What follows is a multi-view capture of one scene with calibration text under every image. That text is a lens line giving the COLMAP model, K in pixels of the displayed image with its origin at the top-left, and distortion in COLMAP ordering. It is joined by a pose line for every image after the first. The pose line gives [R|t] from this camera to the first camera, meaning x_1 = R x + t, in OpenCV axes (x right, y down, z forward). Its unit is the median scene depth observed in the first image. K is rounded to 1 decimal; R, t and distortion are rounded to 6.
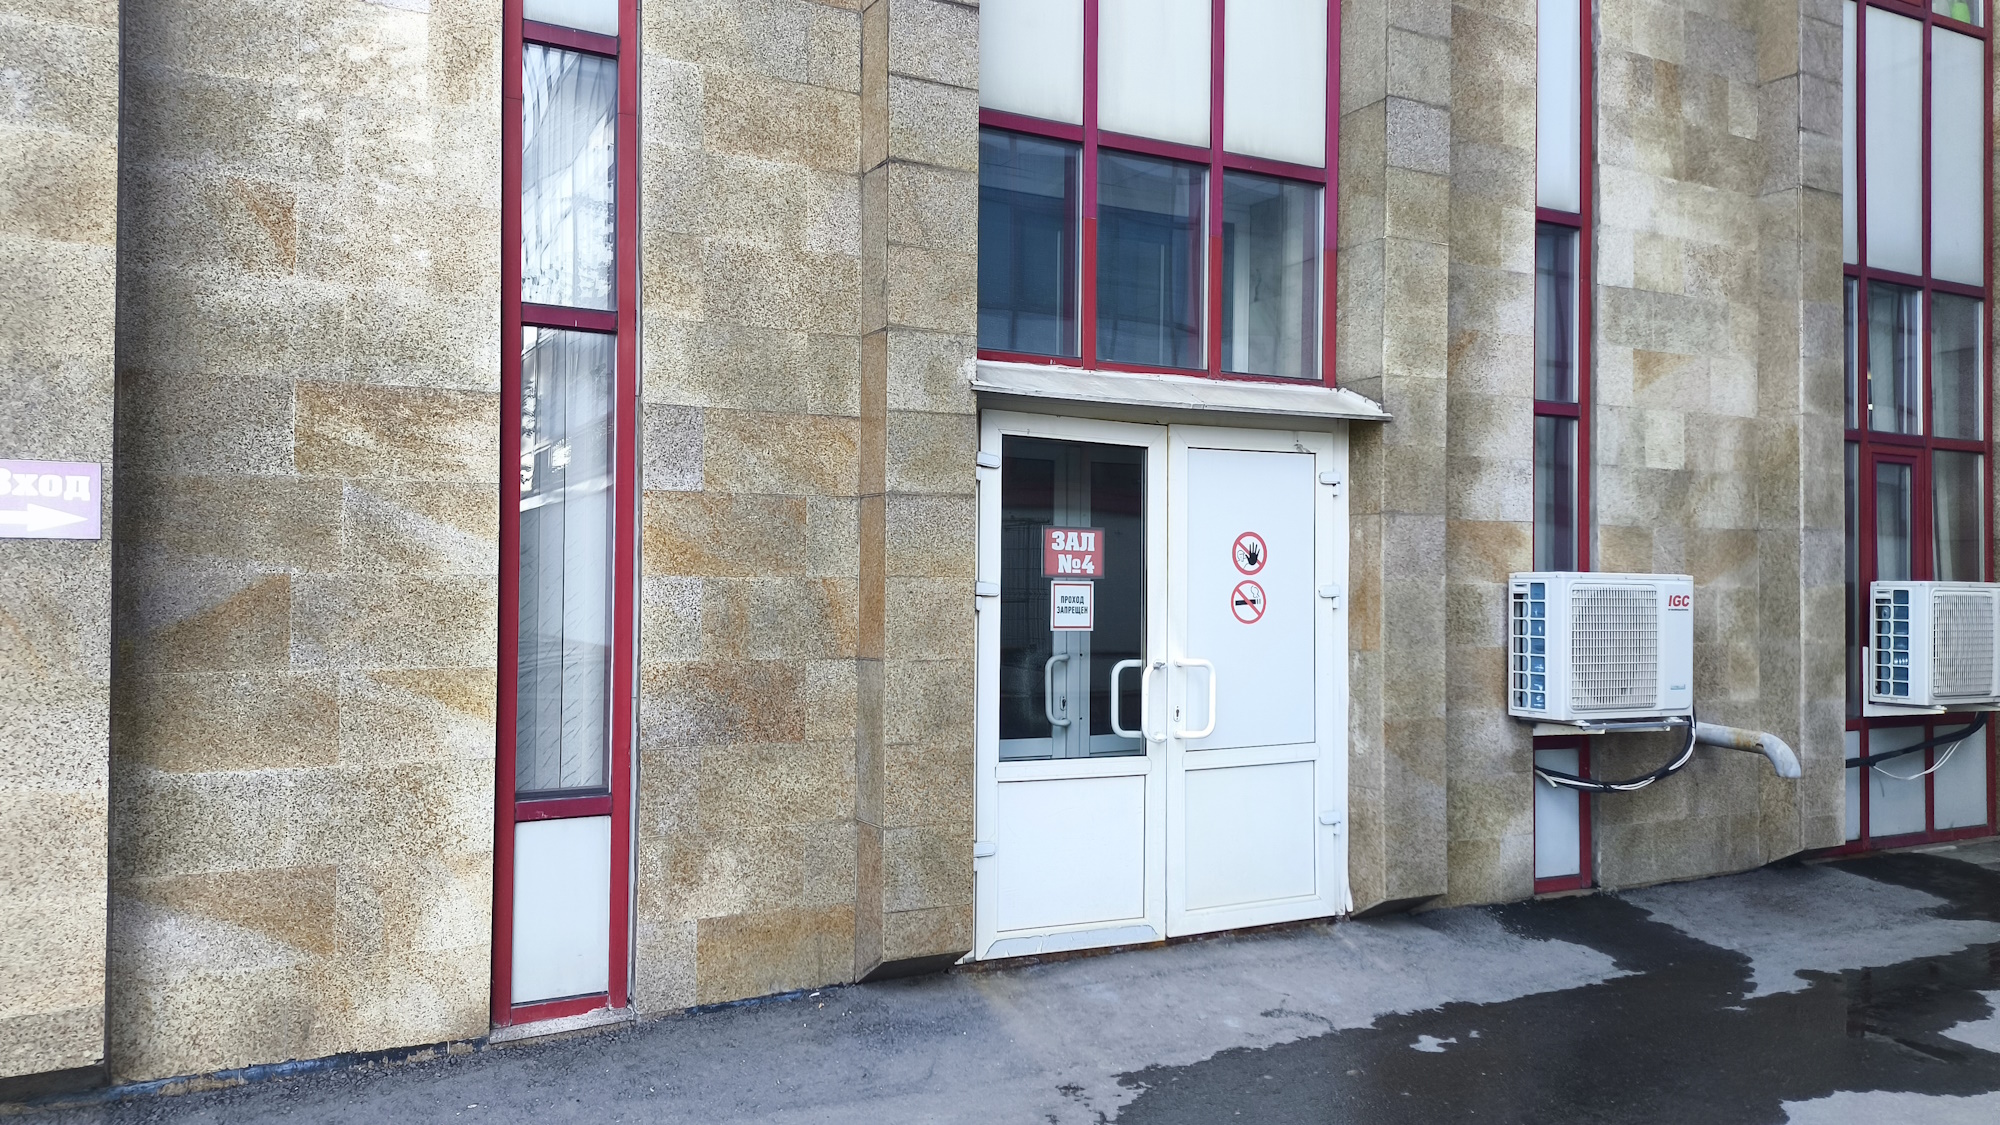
lens RADIAL K [[1432.5, 0, 1021.6], [0, 1432.5, 564.0], [0, 0, 1]] dist [0.133984, -0.204622]
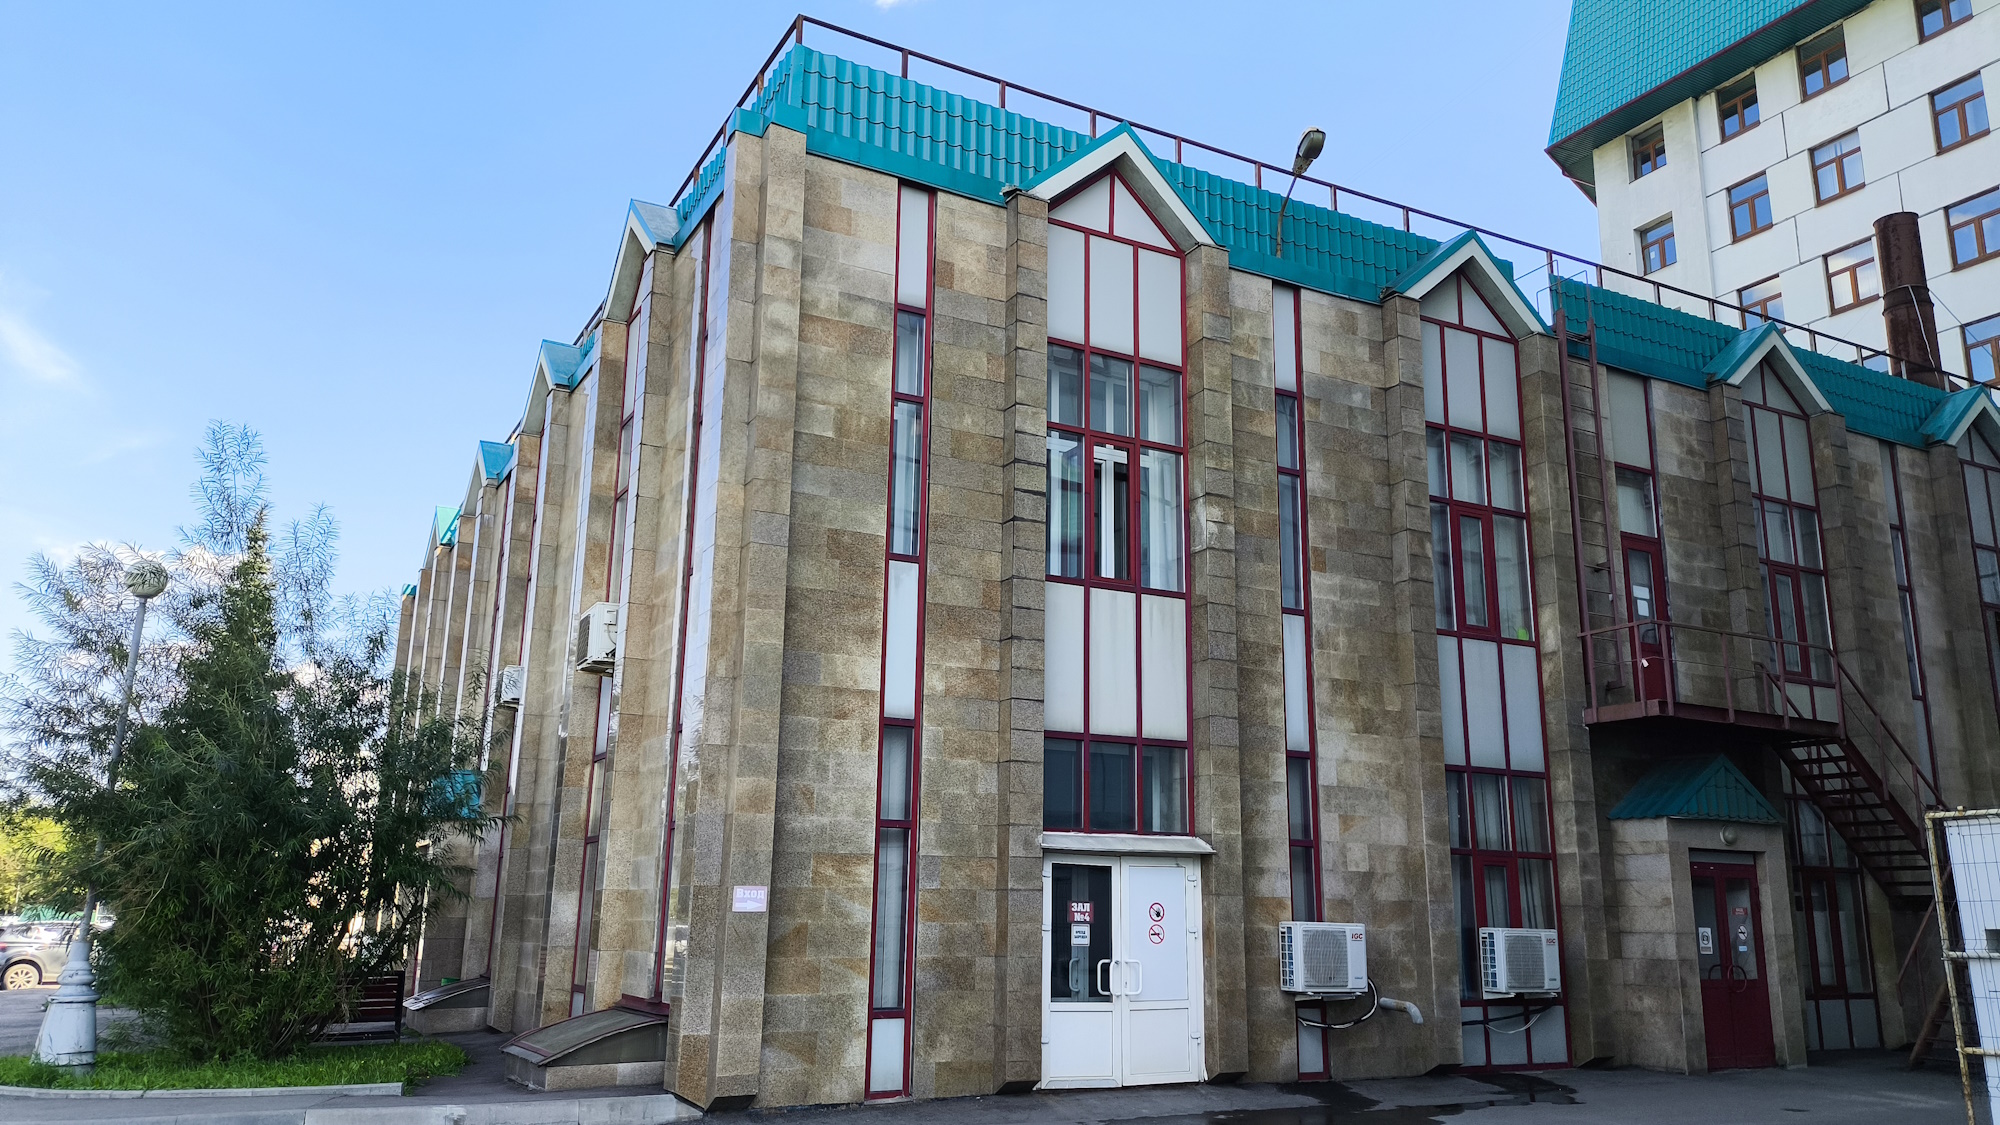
lens RADIAL K [[1432.5, 0, 1021.6], [0, 1432.5, 564.0], [0, 0, 1]] dist [0.133984, -0.204622]
pose [[0.999988, 0.004204, -0.002395, -0.054440], [-0.004632, 0.974829, -0.222905, -0.034009], [0.001398, 0.222914, 0.974837, -1.358495]]
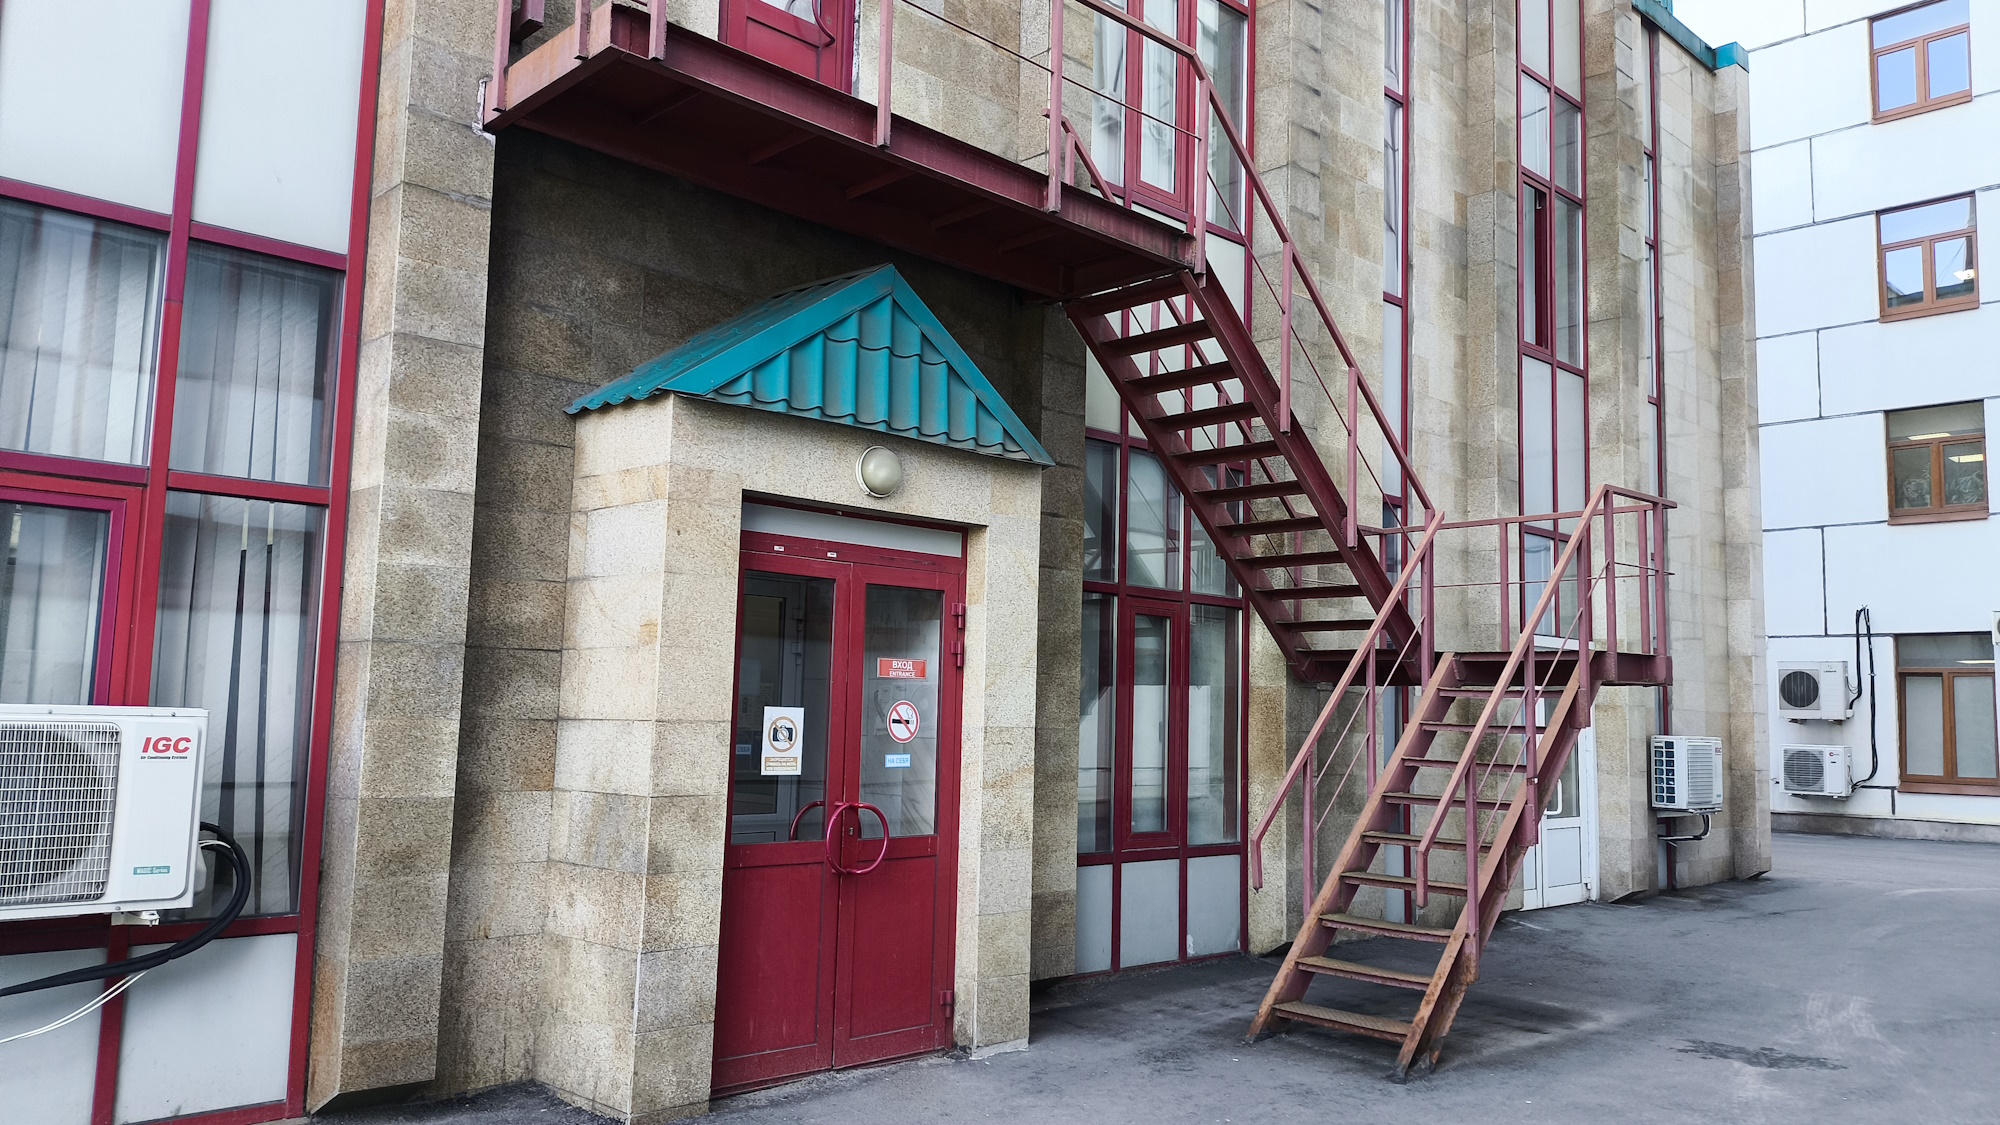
lens RADIAL K [[1432.5, 0, 1021.6], [0, 1432.5, 564.0], [0, 0, 1]] dist [0.133984, -0.204622]
pose [[0.962686, 0.044951, 0.266862, 1.109003], [-0.022208, 0.995905, -0.087638, -0.002658], [-0.269709, 0.078442, 0.959742, 0.446430]]
